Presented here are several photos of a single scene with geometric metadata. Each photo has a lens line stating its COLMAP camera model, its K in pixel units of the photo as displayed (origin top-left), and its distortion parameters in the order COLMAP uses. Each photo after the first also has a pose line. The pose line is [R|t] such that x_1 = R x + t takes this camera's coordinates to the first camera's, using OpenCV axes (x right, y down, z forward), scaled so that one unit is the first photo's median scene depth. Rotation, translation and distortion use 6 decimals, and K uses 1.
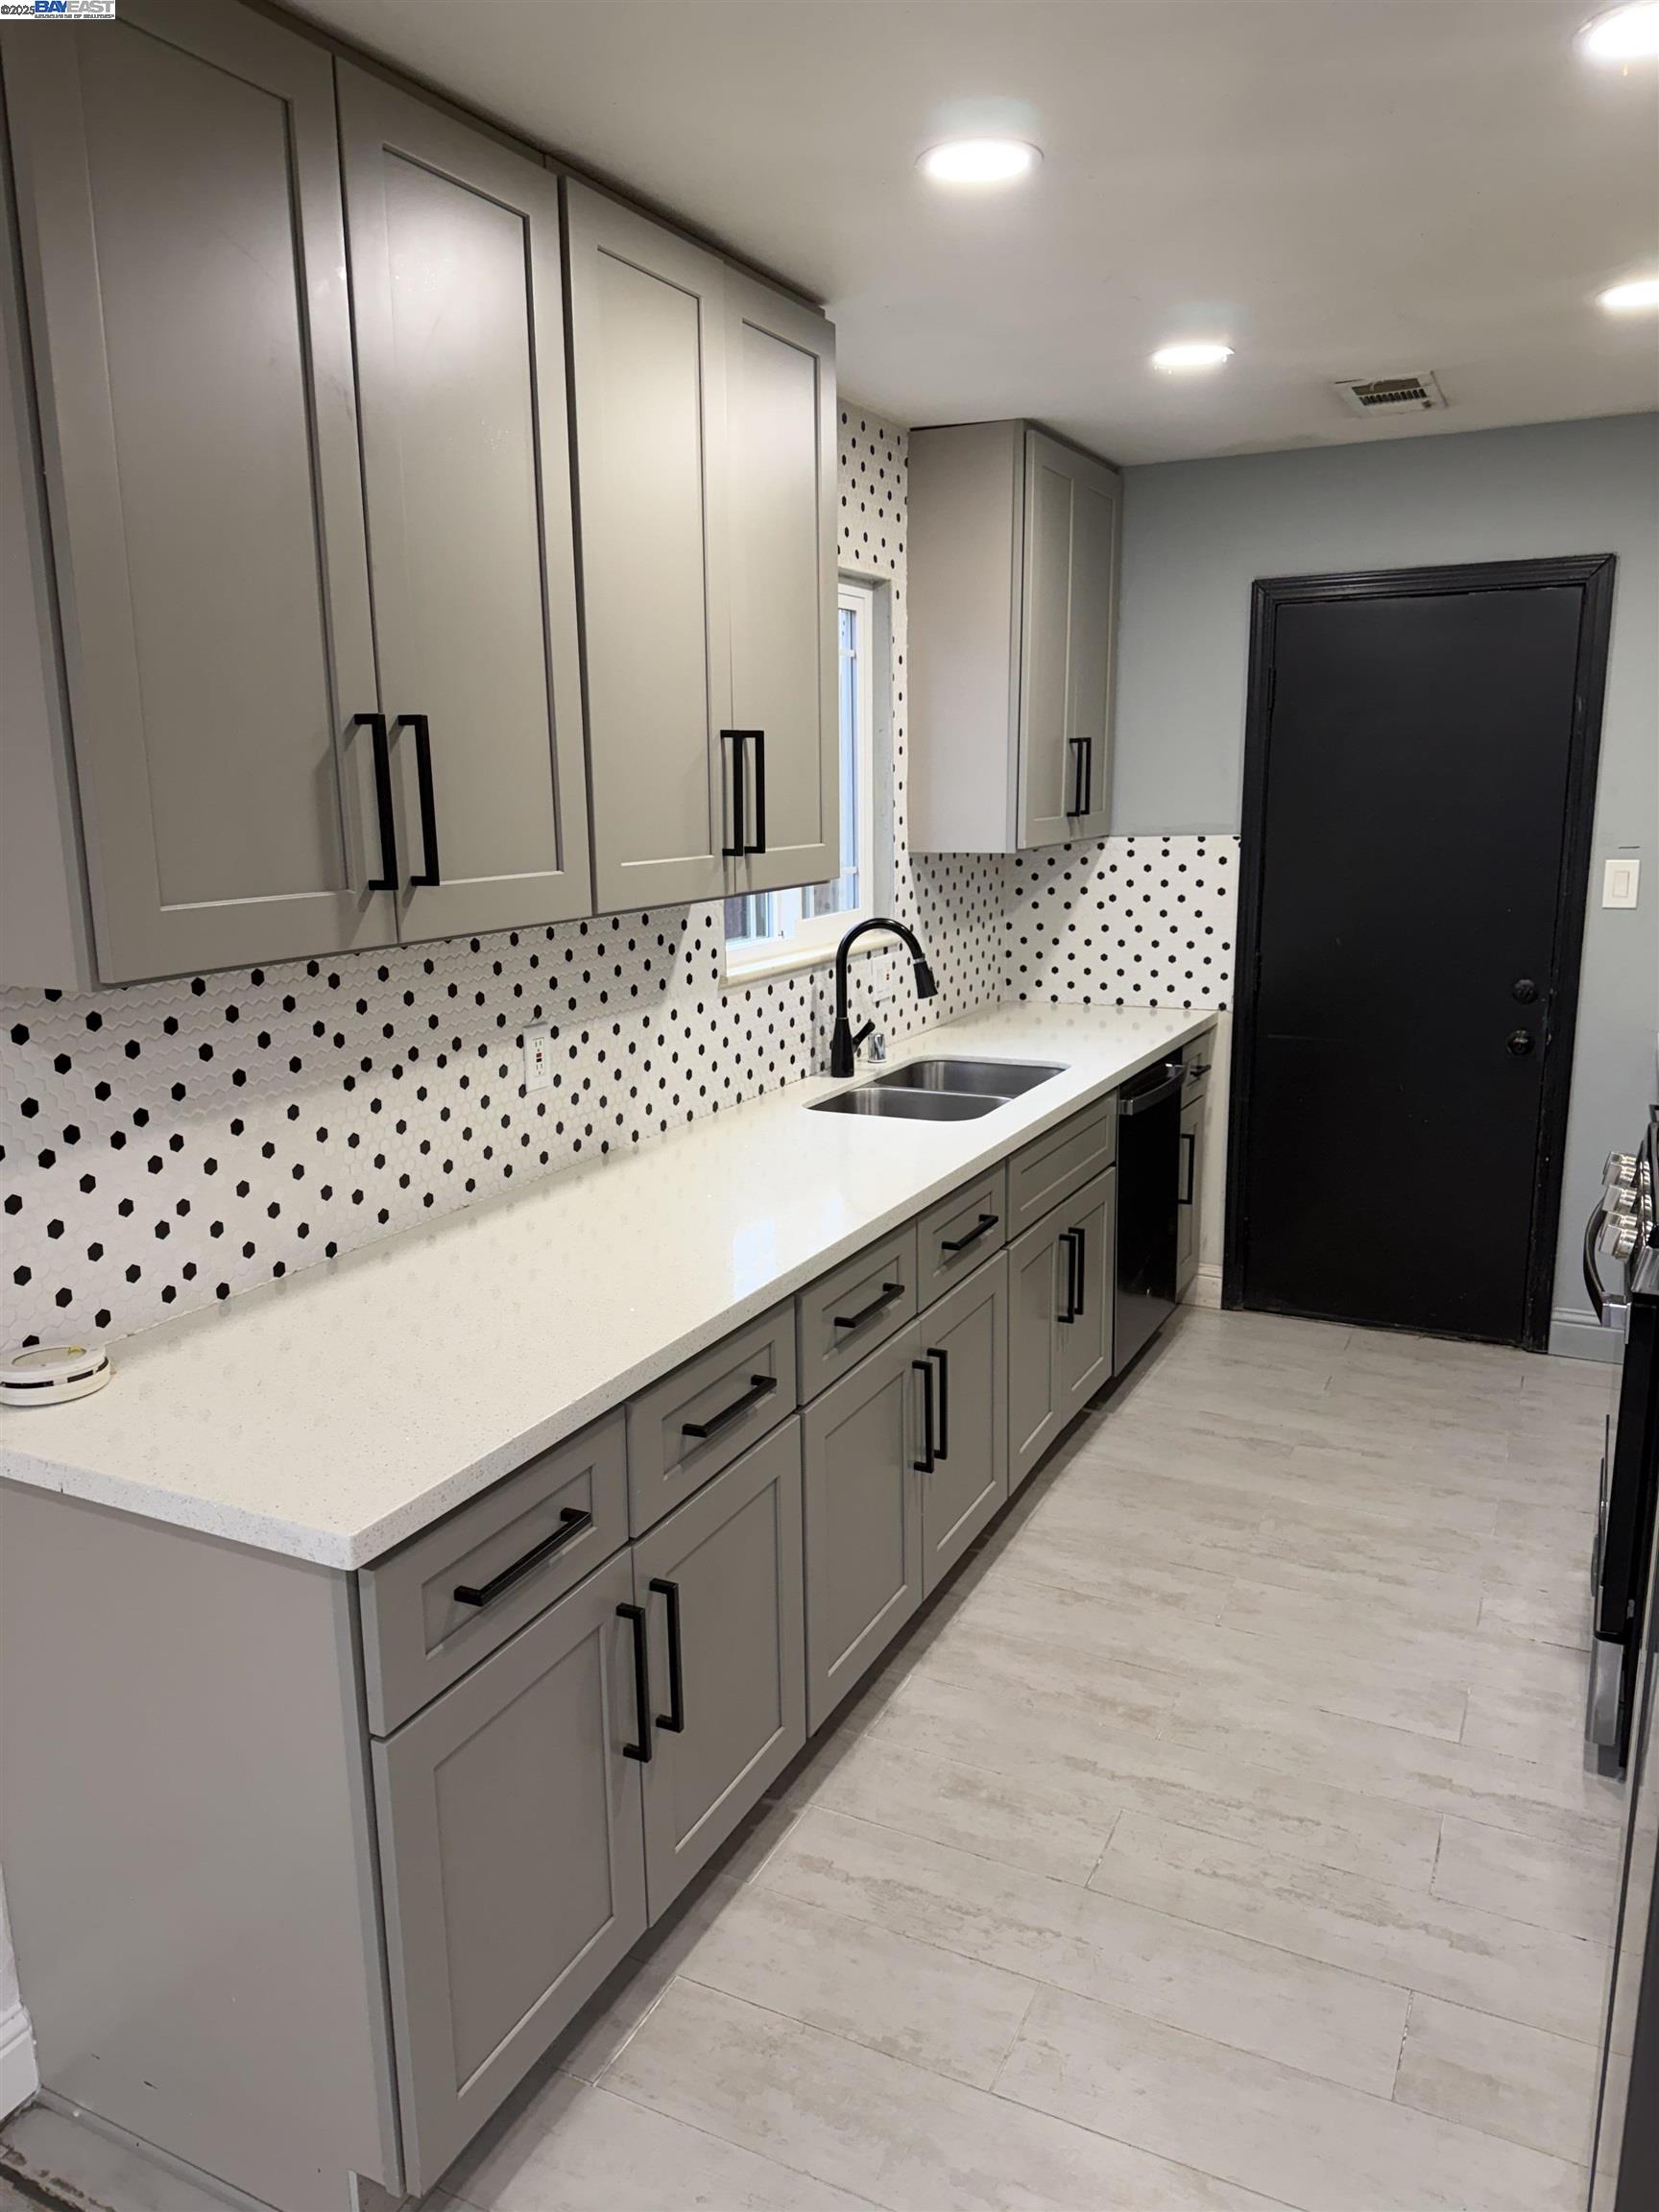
lens RADIAL K [[1562.3, 0, 847.2], [0, 1562.3, 1095.4], [0, 0, 1]] dist [0.076539, -0.071256]
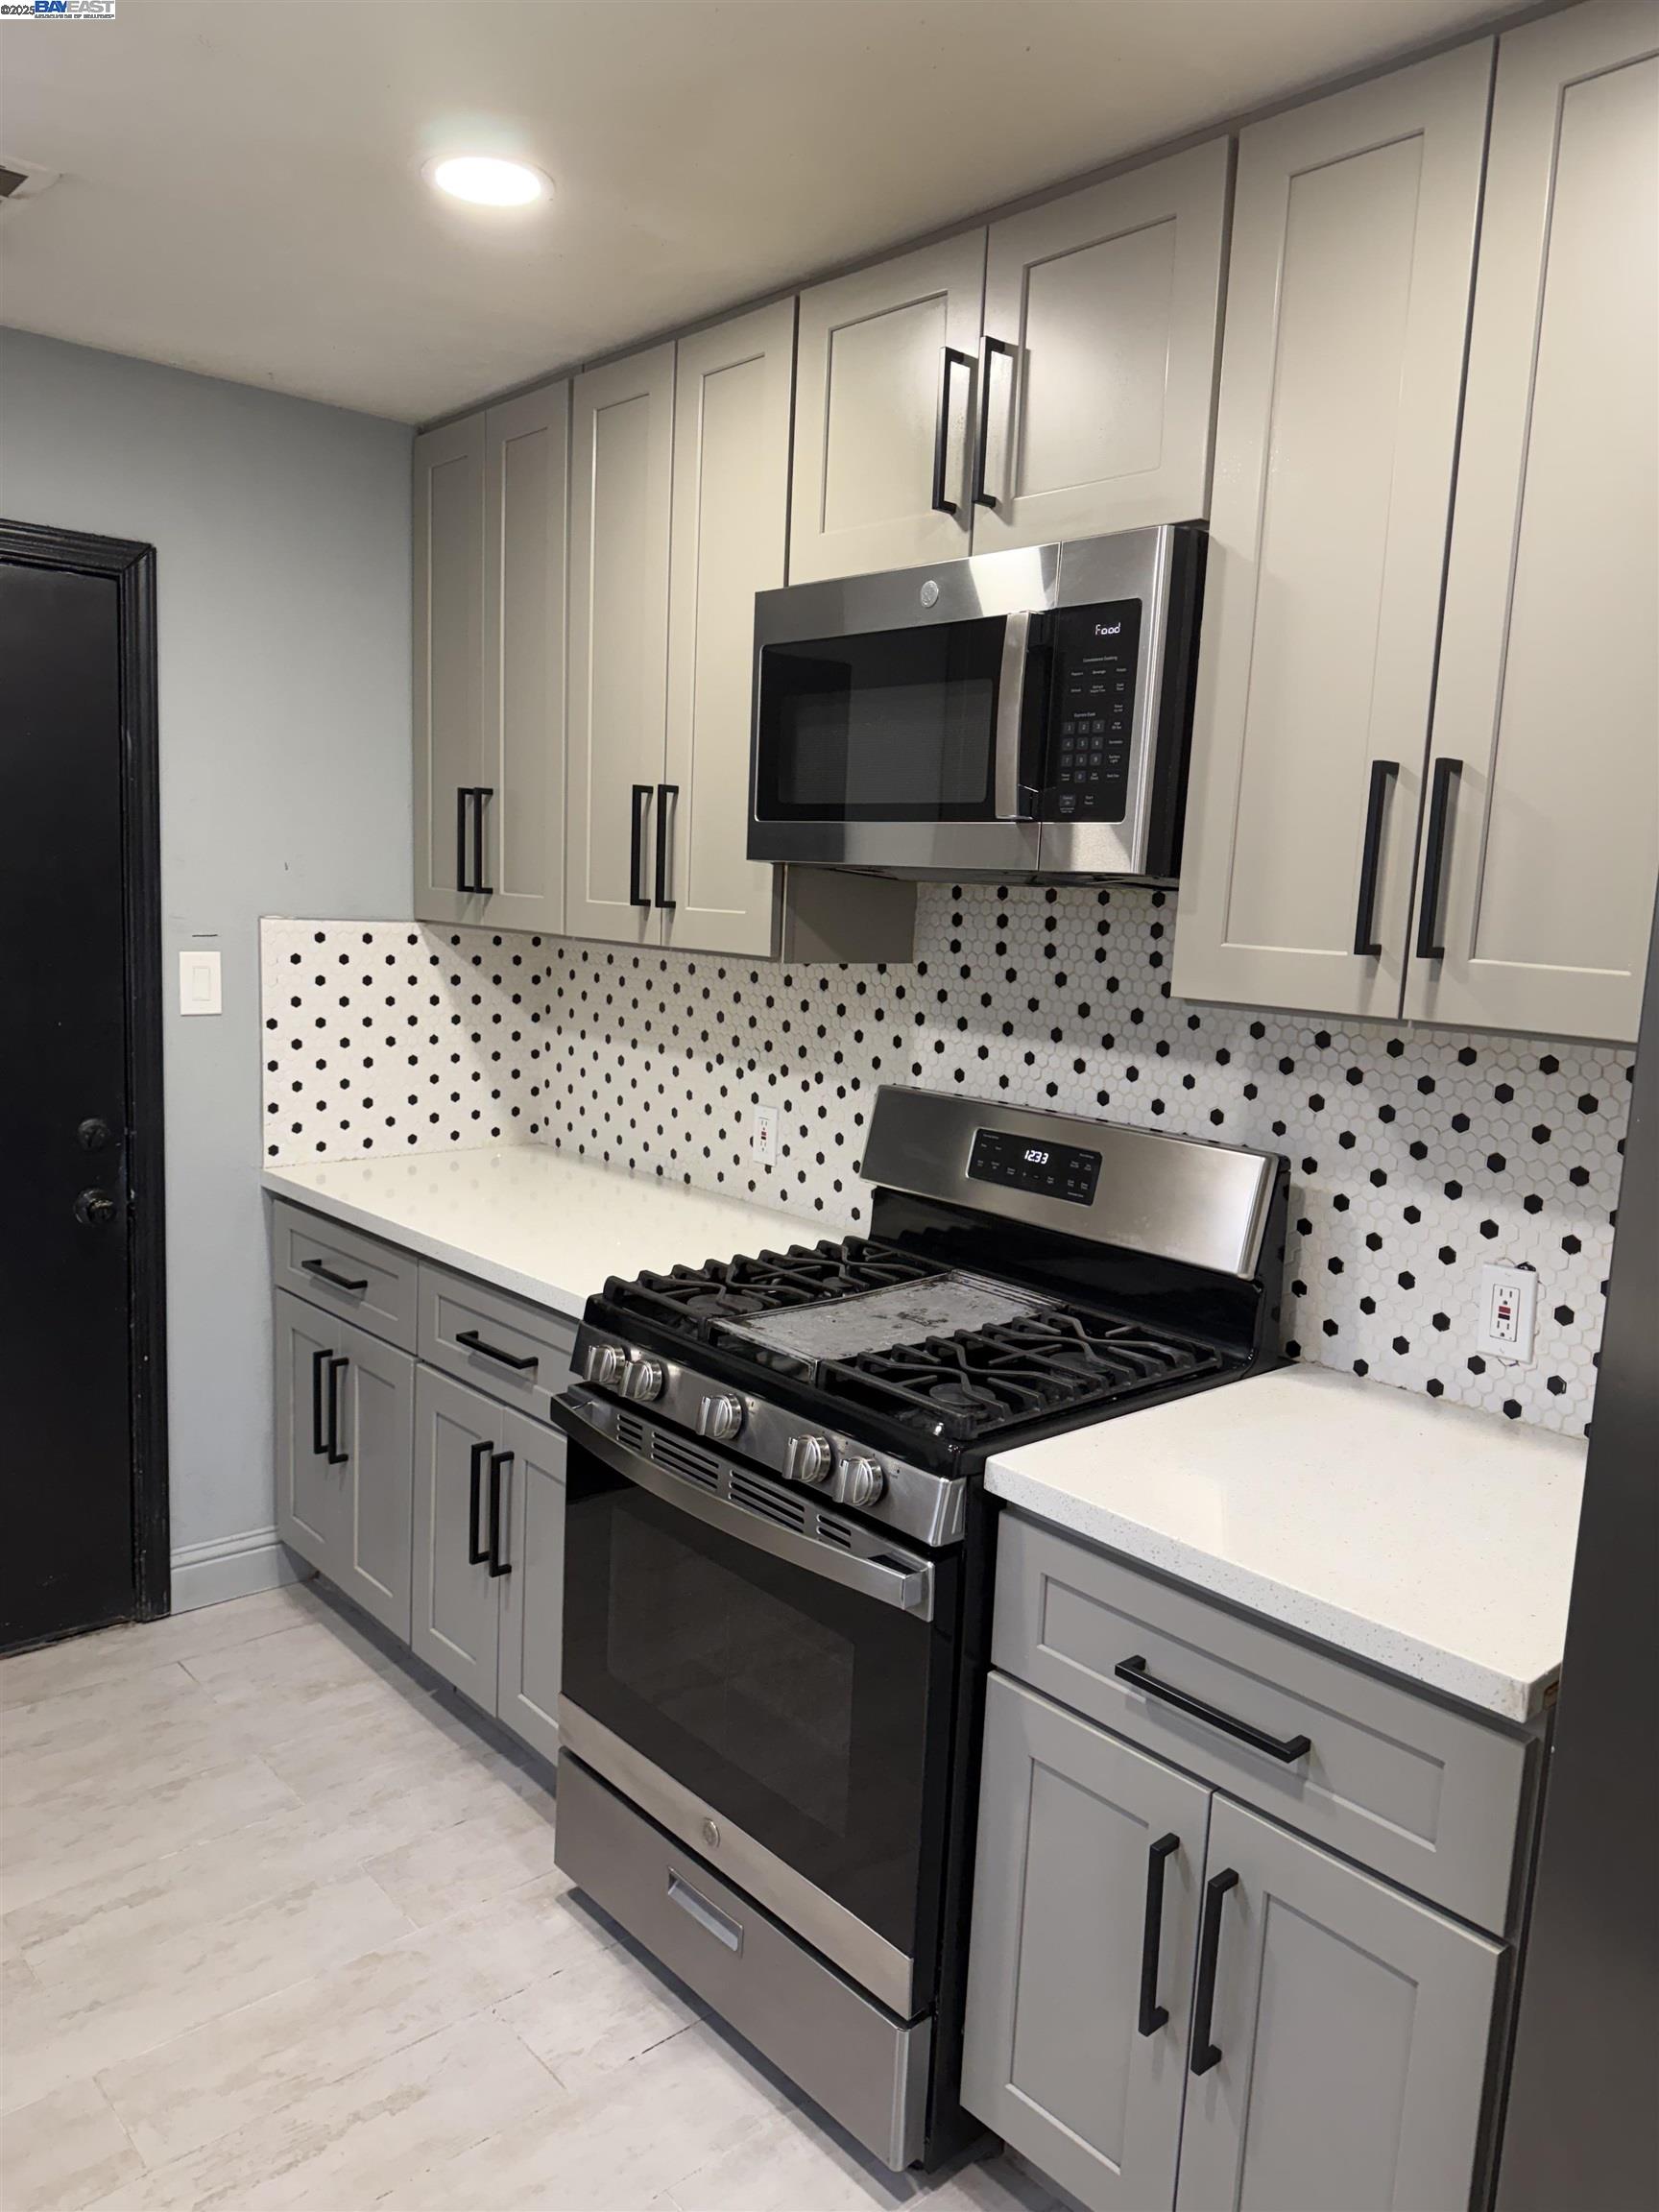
lens RADIAL K [[1562.3, 0, 819.9], [0, 1562.3, 1111.5], [0, 0, 1]] dist [0.076539, -0.071256]
pose [[0.388066, -0.098888, 0.916311, -0.106229], [0.134772, 0.989628, 0.049723, -0.072886], [-0.911724, 0.104197, 0.397369, 0.450102]]
